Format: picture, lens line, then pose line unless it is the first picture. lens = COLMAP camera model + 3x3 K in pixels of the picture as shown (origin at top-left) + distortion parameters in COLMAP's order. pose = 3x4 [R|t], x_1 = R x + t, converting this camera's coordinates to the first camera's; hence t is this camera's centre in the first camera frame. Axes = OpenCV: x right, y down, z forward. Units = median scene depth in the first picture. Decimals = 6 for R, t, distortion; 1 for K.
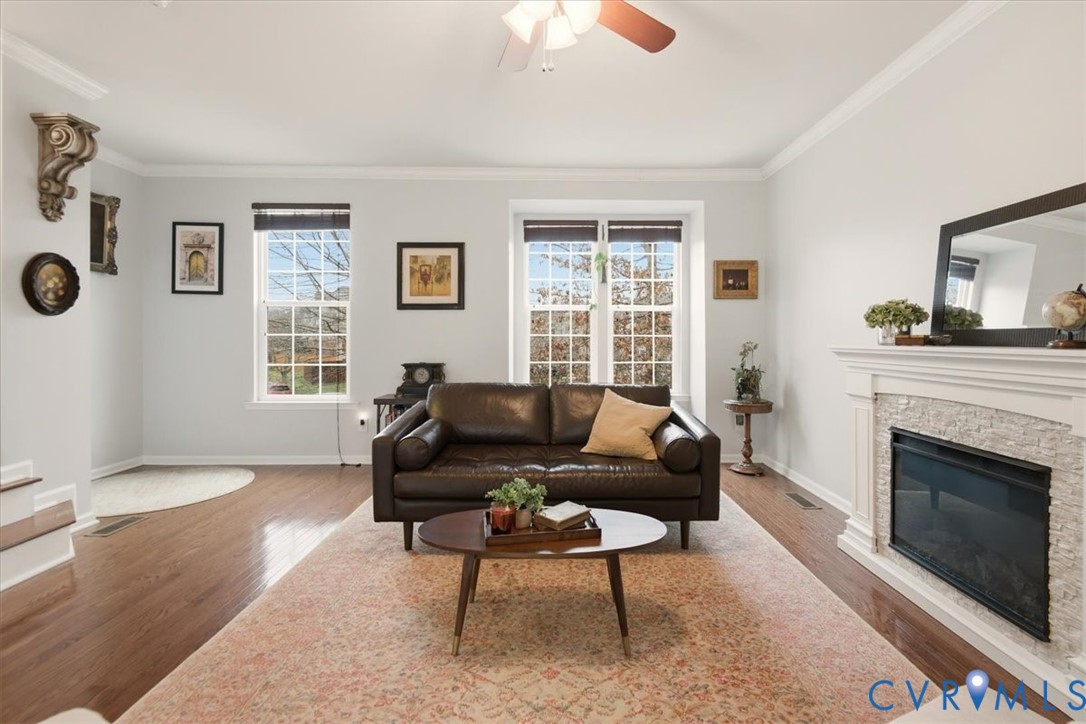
lens RADIAL K [[507.0, 0, 545.7], [0, 507.0, 343.5], [0, 0, 1]] dist [-0.003448, -0.000856]
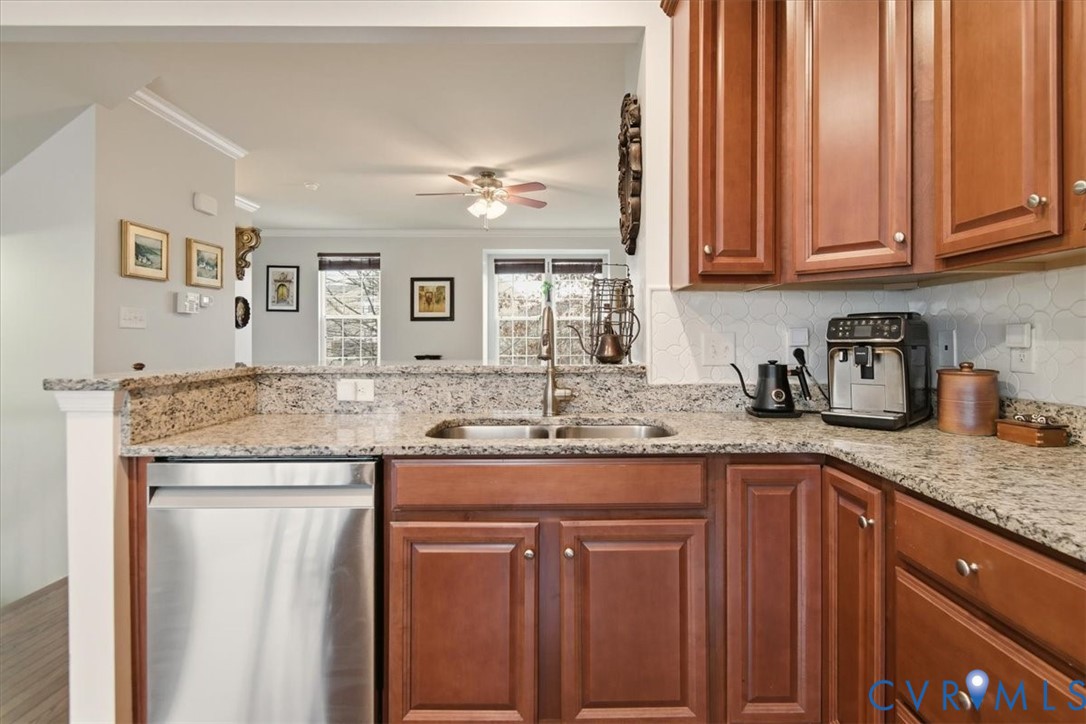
lens RADIAL K [[559.1, 0, 549.1], [0, 559.1, 343.2], [0, 0, 1]] dist [0.002226, 0.000312]
pose [[0.999989, -0.002119, 0.004188, 0.124240], [0.002120, 0.999998, -0.000317, 0.002301], [-0.004187, 0.000326, 0.999991, -0.718979]]
